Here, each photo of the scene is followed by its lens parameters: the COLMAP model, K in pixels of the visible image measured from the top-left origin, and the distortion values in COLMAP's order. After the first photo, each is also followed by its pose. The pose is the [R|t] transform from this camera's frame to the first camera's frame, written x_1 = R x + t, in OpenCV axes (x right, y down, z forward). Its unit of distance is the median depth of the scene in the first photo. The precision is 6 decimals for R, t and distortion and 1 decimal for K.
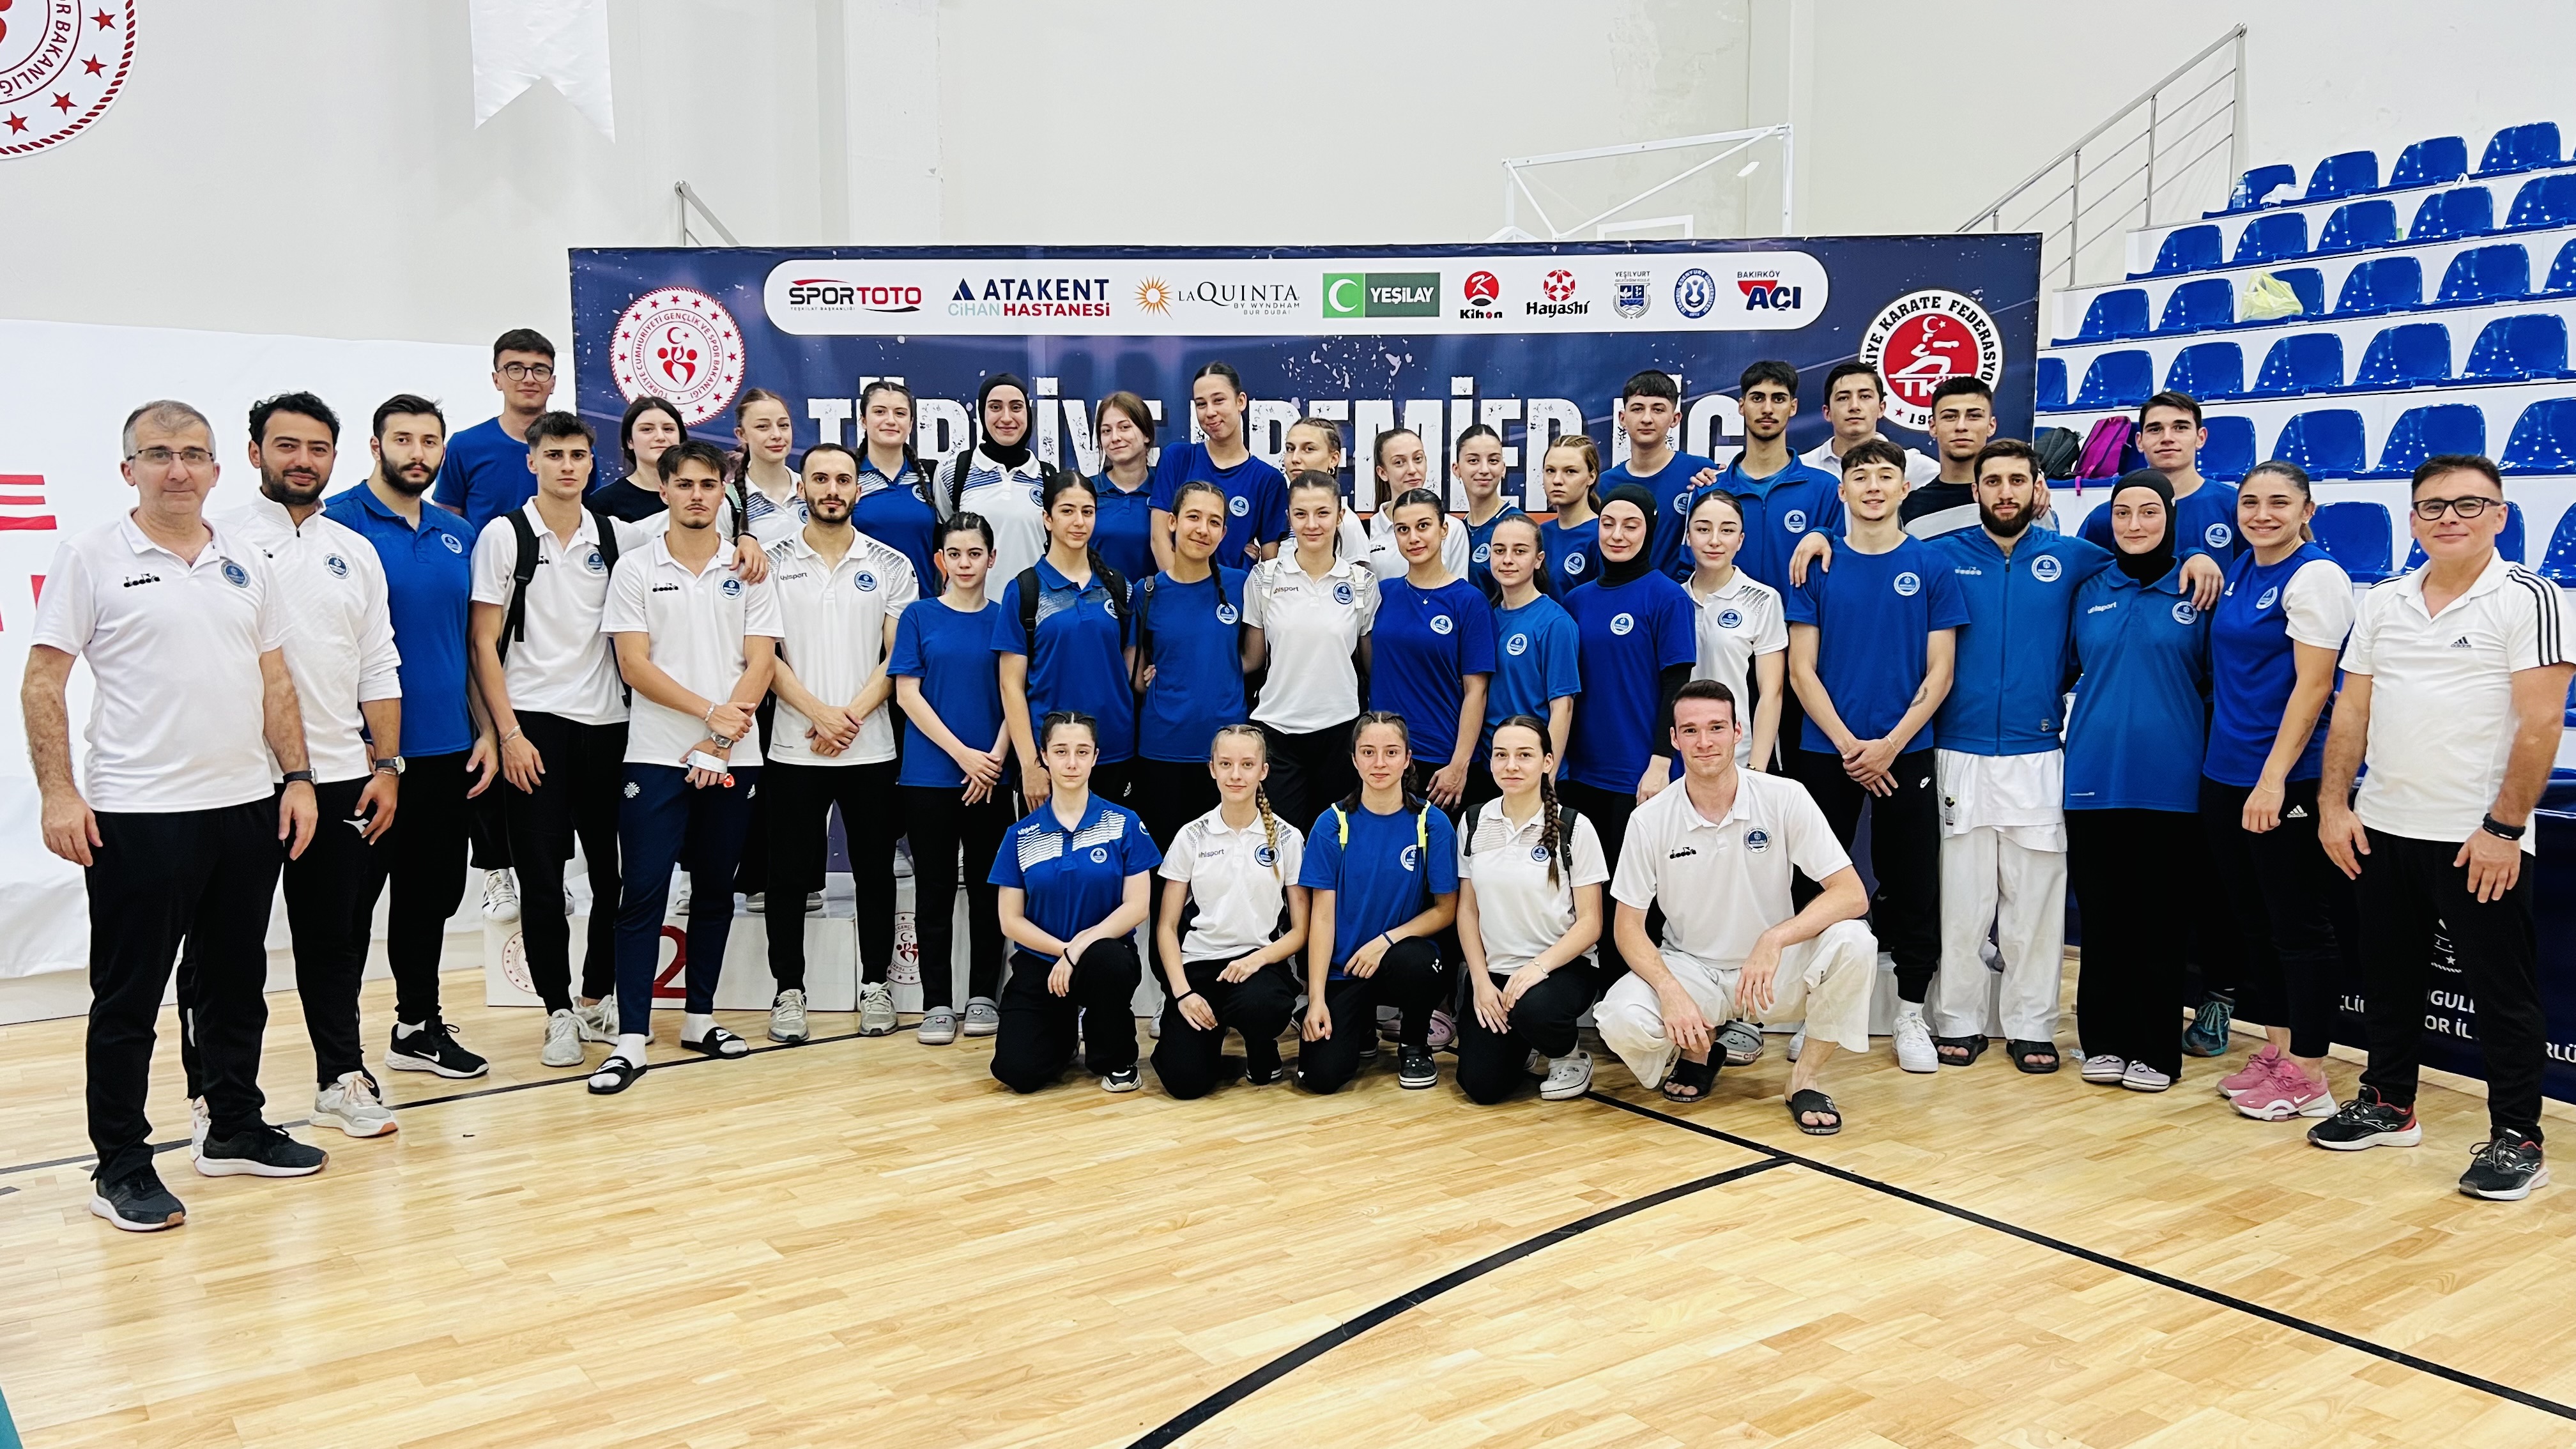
lens RADIAL K [[1959.4, 0, 1297.2], [0, 1959.4, 732.4], [0, 0, 1]] dist [0.181707, -0.526901]
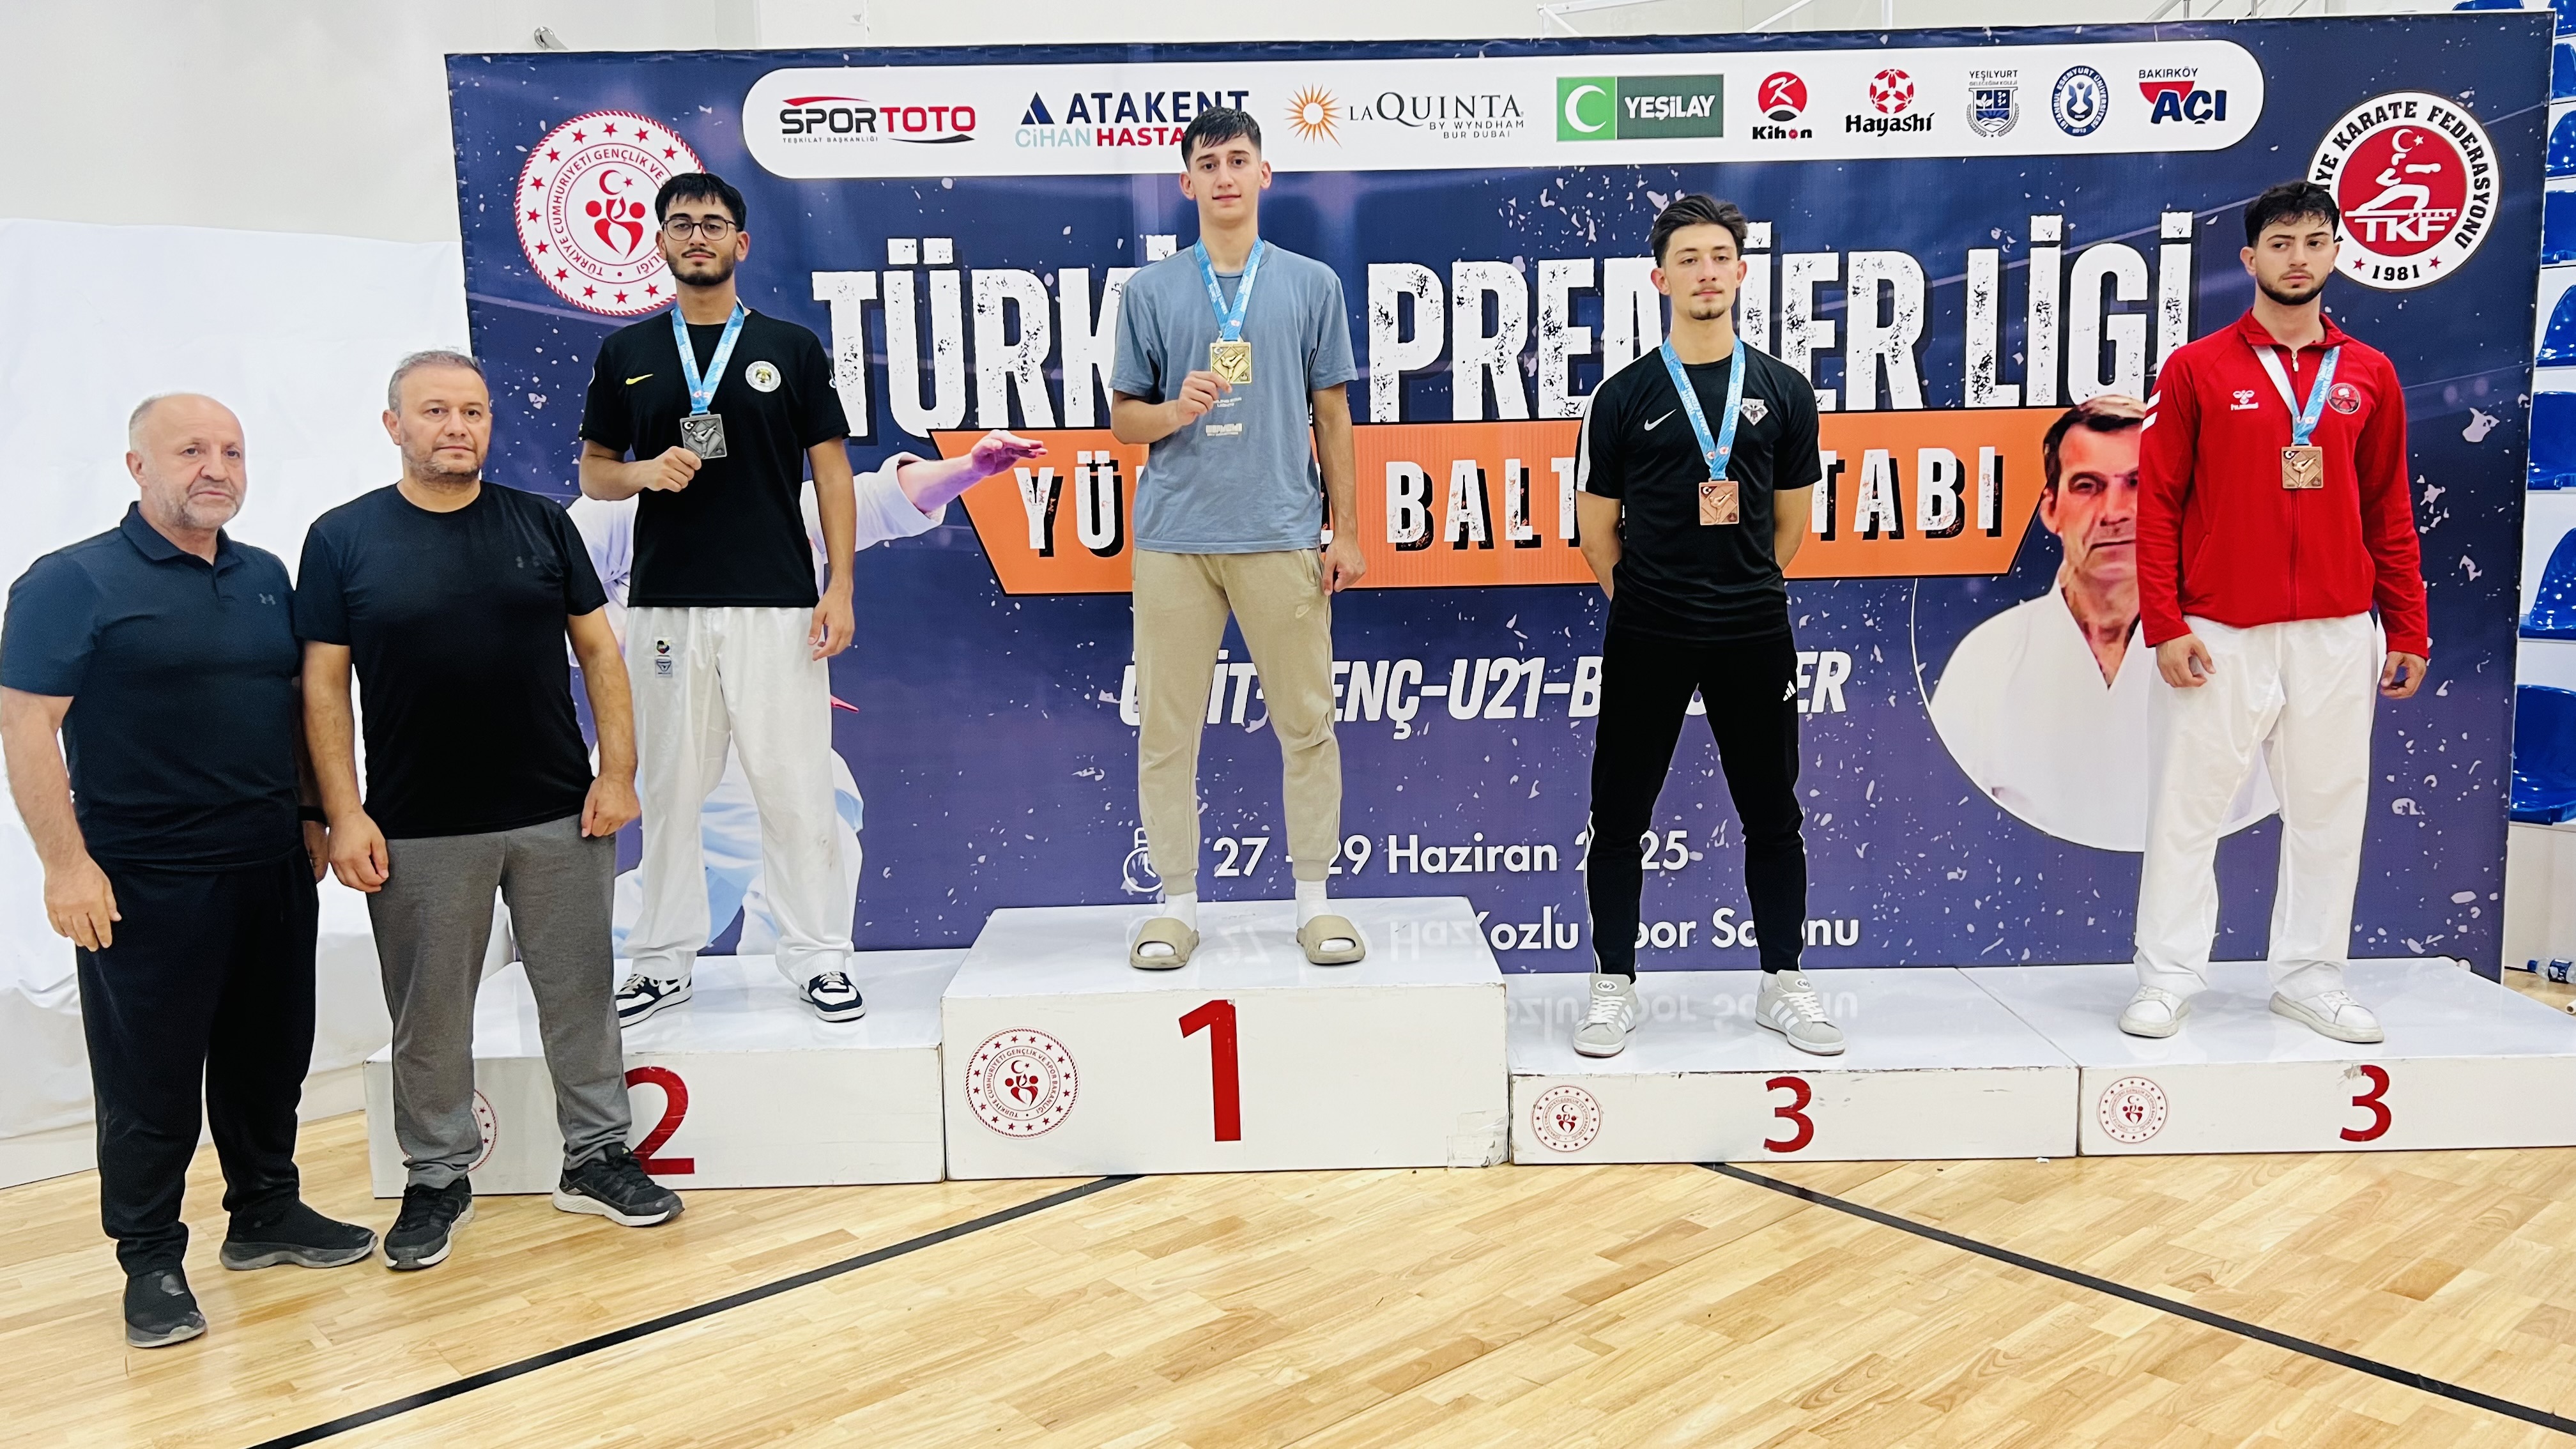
lens RADIAL K [[1940.7, 0, 1292.5], [0, 1940.7, 704.6], [0, 0, 1]] dist [0.047986, -0.054422]
pose [[0.995798, -0.032668, 0.085553, -0.146645], [0.031131, 0.999330, 0.019239, -0.026248], [-0.086124, -0.016495, 0.996148, 0.314645]]
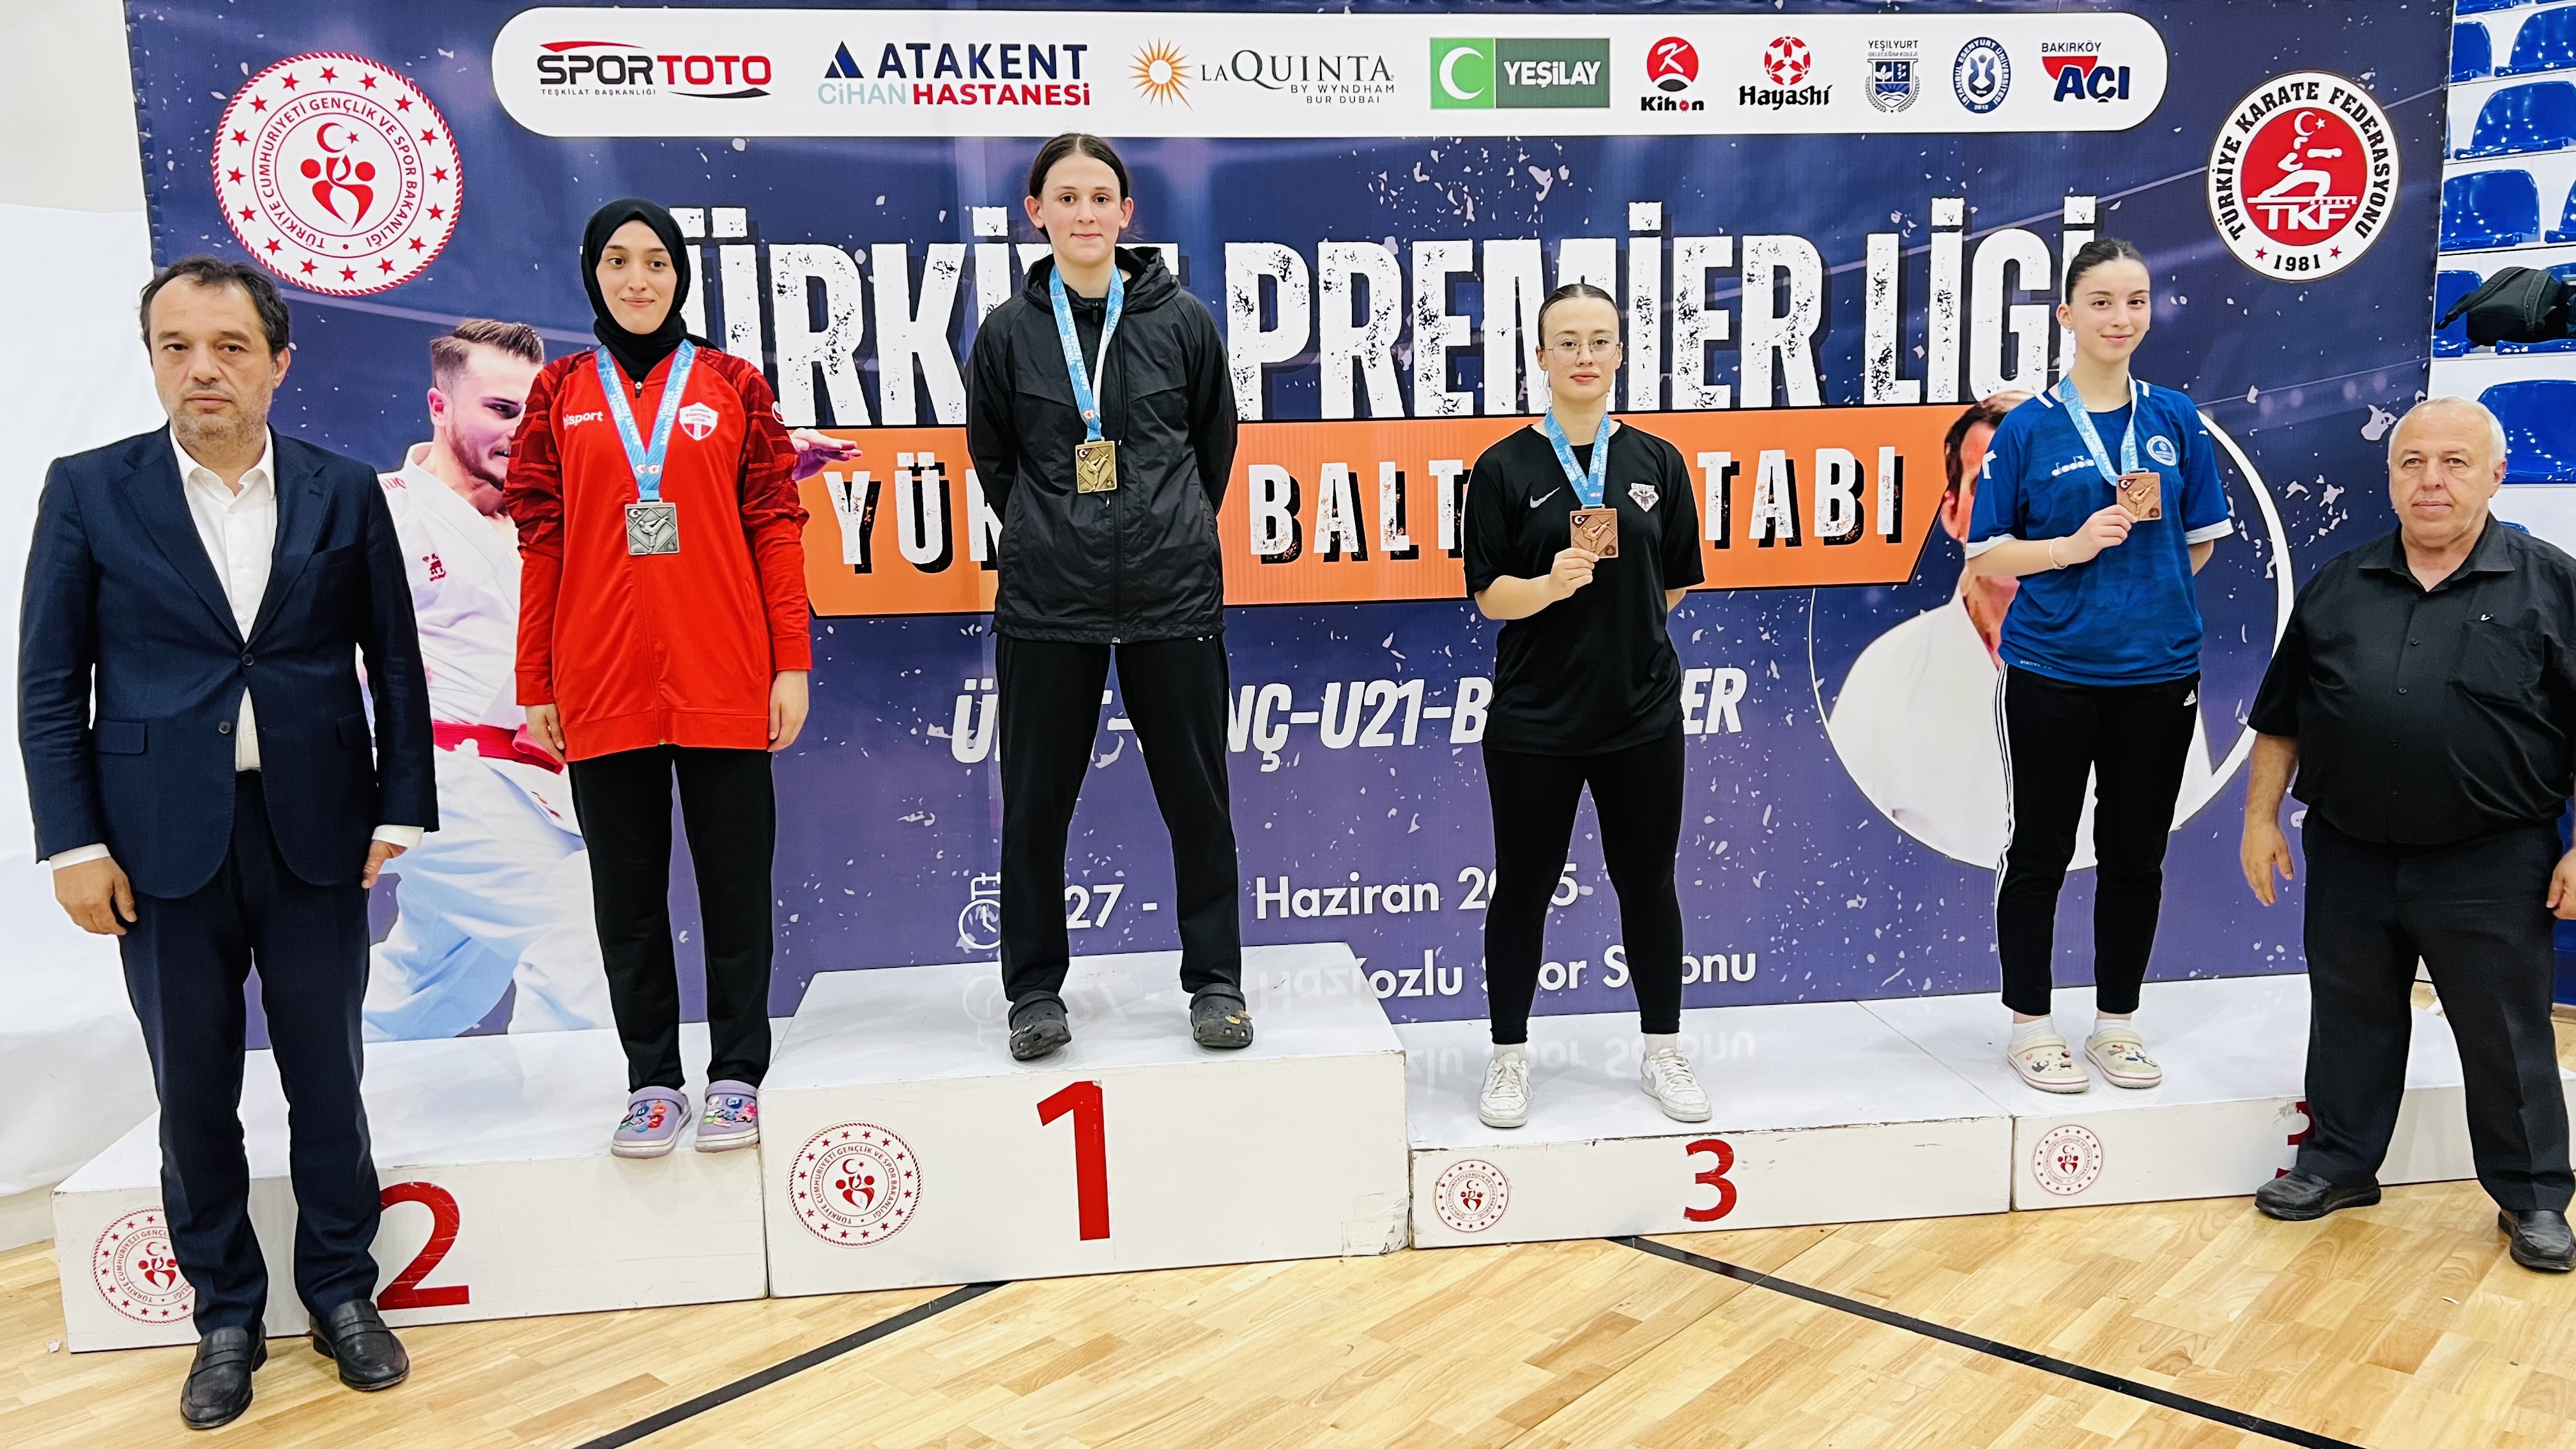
lens RADIAL K [[1925.6, 0, 1296.1], [0, 1925.6, 729.4], [0, 0, 1]] dist [0.045160, -0.048761]
pose [[0.979172, -0.053090, 0.195969, -0.162045], [0.045770, 0.998081, 0.041694, -0.039047], [-0.197807, -0.031856, 0.979723, 0.393587]]
